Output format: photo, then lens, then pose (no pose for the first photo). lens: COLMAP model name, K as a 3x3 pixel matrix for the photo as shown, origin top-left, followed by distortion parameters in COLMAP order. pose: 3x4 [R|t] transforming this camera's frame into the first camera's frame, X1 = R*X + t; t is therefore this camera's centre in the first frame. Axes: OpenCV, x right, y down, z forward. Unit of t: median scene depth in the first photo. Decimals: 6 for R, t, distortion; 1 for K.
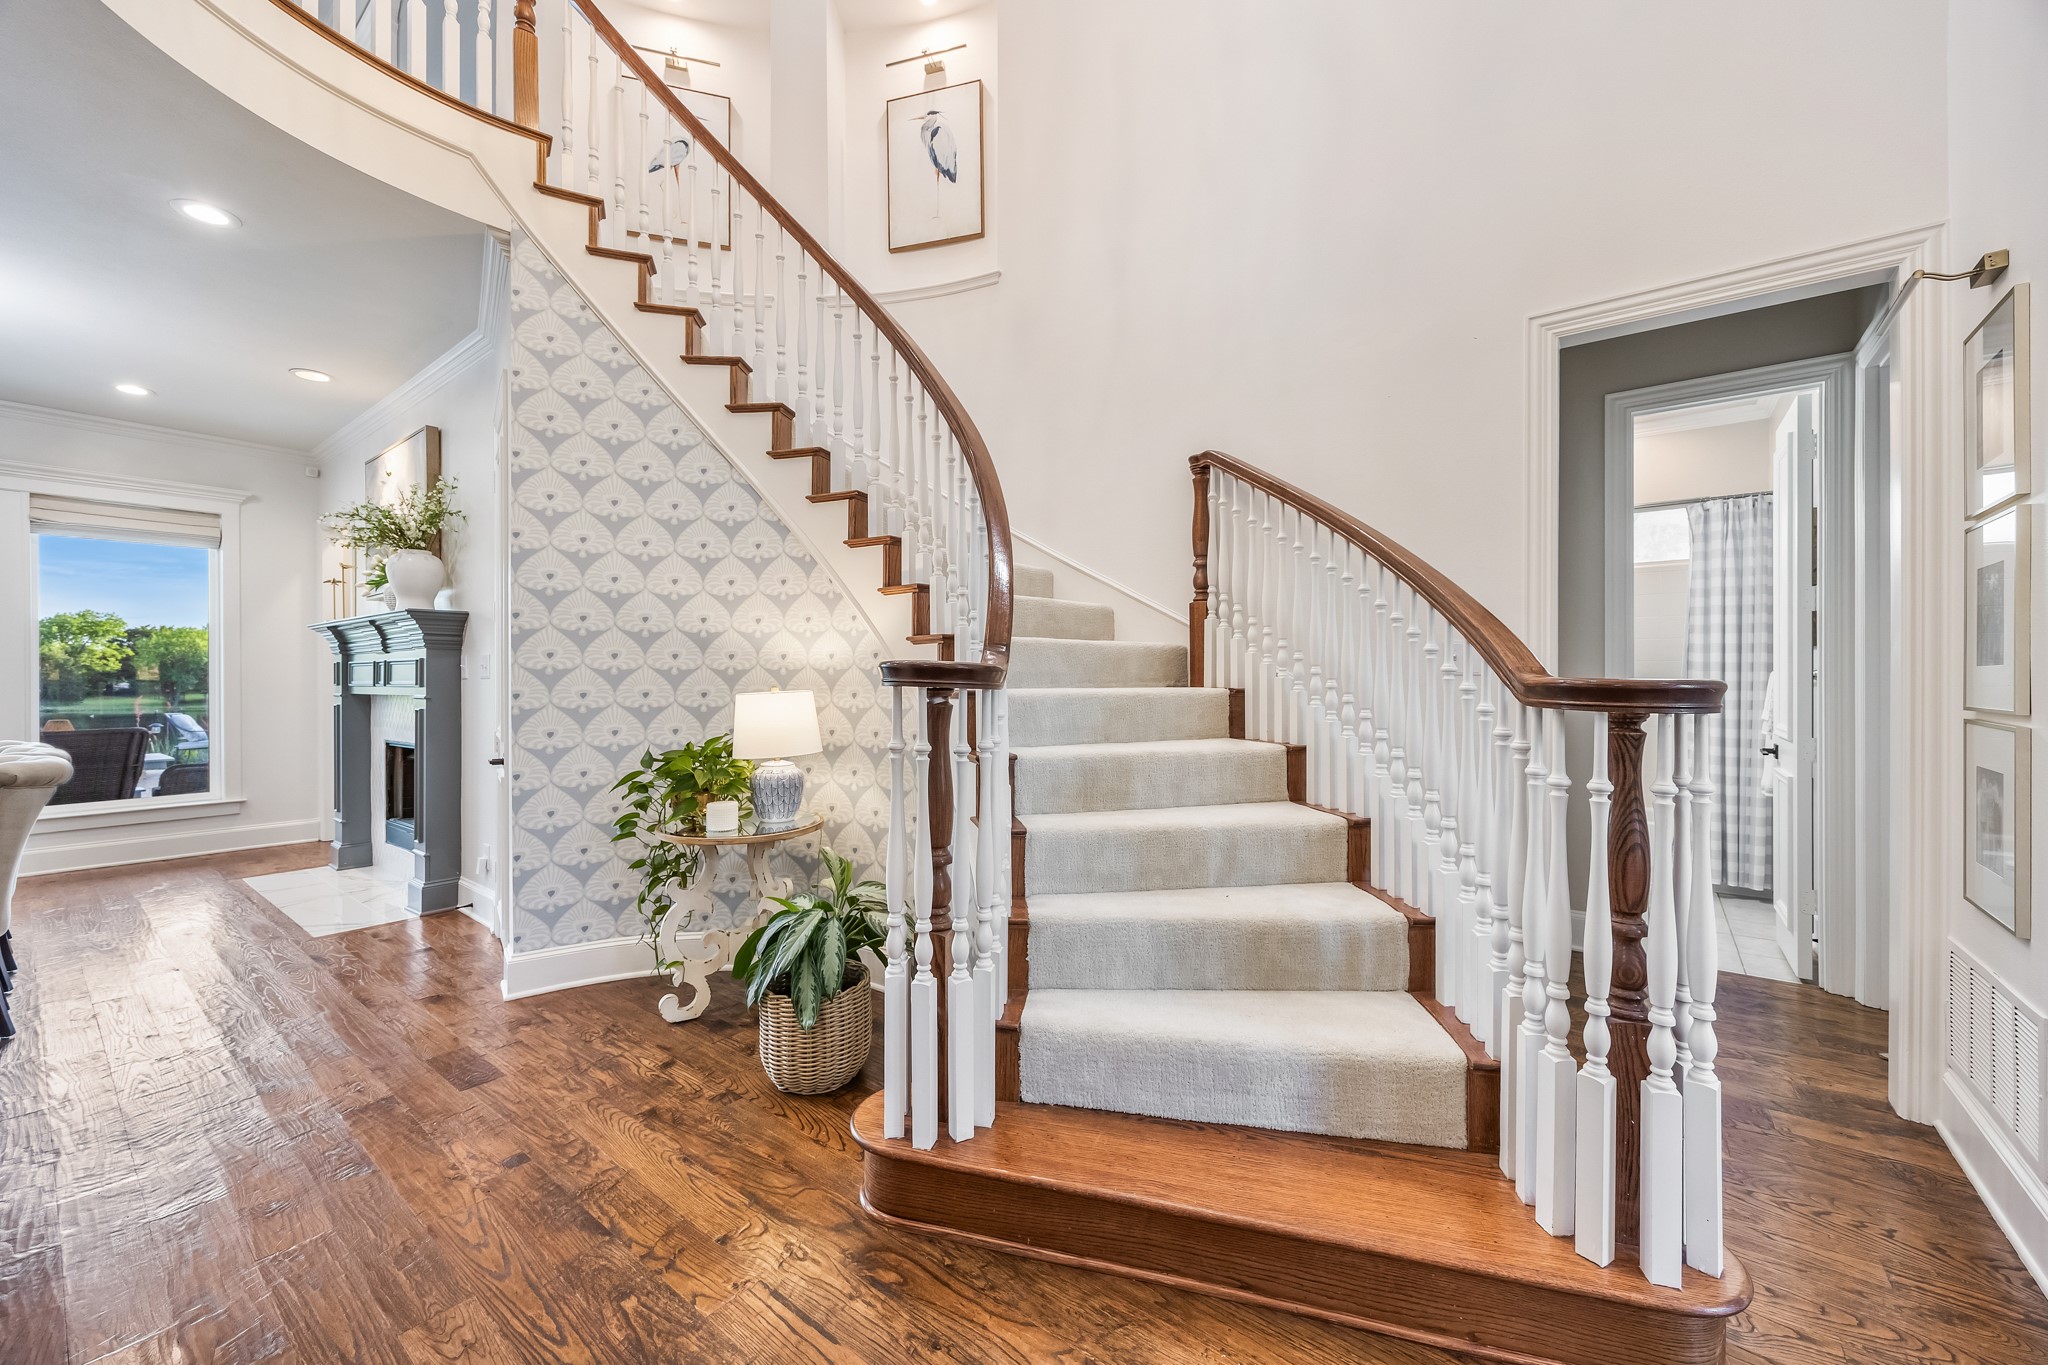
lens RADIAL K [[791.1, 0, 1031.1], [0, 791.1, 673.7], [0, 0, 1]] dist [0.000221, 0.000411]
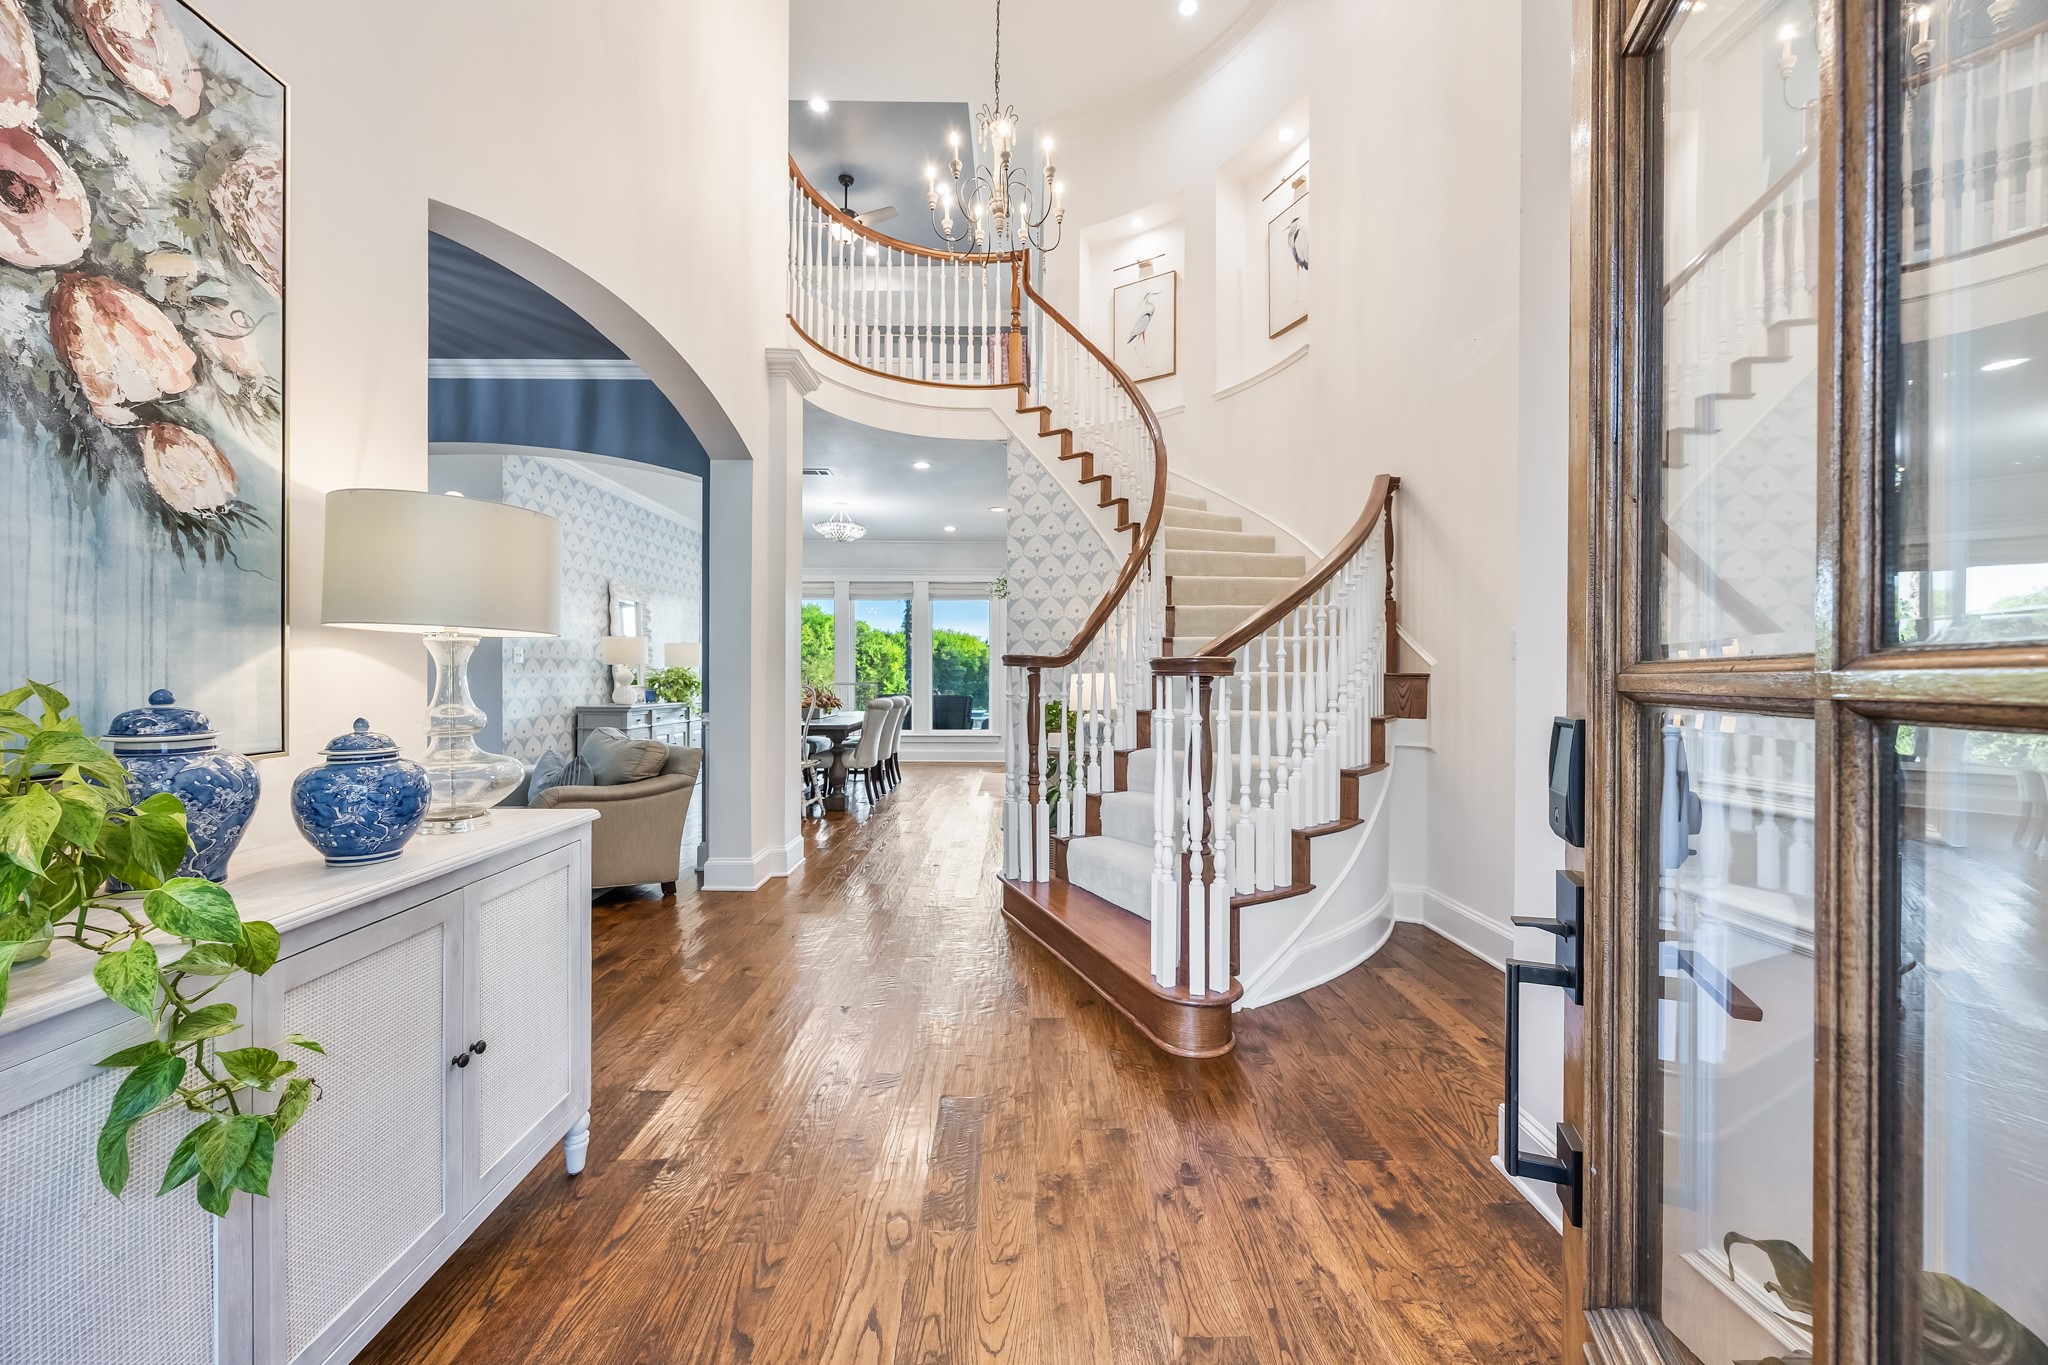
lens RADIAL K [[791.1, 0, 1021.9], [0, 791.1, 675.5], [0, 0, 1]] dist [0.000221, 0.000411]
pose [[0.610456, 0.008255, -0.792007, 0.941638], [-0.003427, 0.999964, 0.007781, 0.017561], [0.792043, -0.002036, 0.610462, -0.183490]]
